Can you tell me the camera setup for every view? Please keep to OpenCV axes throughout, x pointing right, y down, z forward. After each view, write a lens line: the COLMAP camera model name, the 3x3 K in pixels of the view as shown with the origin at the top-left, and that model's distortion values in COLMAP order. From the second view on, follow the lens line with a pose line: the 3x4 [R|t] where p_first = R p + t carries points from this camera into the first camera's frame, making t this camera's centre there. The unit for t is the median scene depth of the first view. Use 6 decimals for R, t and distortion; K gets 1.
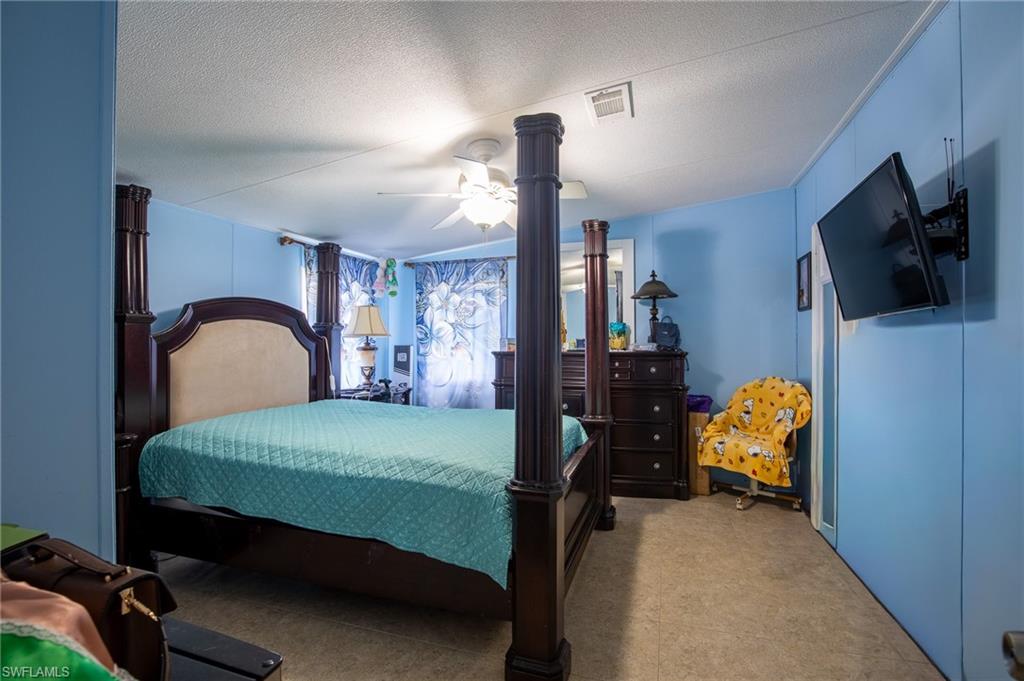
lens RADIAL K [[466.5, 0, 507.6], [0, 466.5, 342.7], [0, 0, 1]] dist [-0.002980, -0.000092]
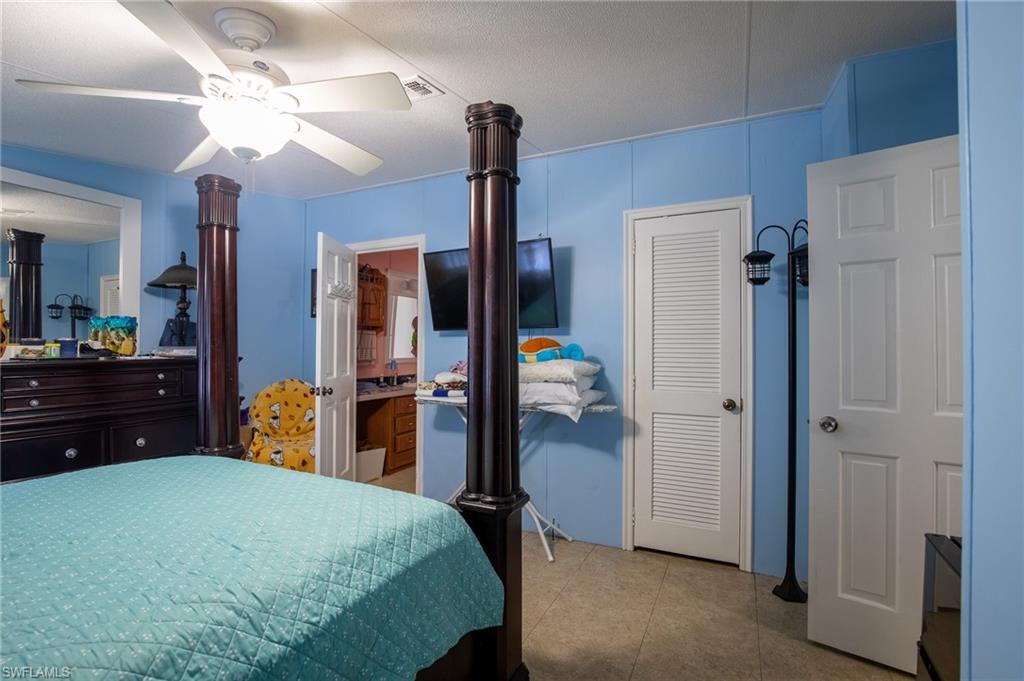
lens RADIAL K [[466.5, 0, 507.6], [0, 466.5, 343.3], [0, 0, 1]] dist [-0.002980, -0.000092]
pose [[0.166987, 0.007261, 0.985932, -0.366990], [0.000808, 0.999972, -0.007501, 0.001905], [-0.985959, 0.002049, 0.166976, 0.358433]]
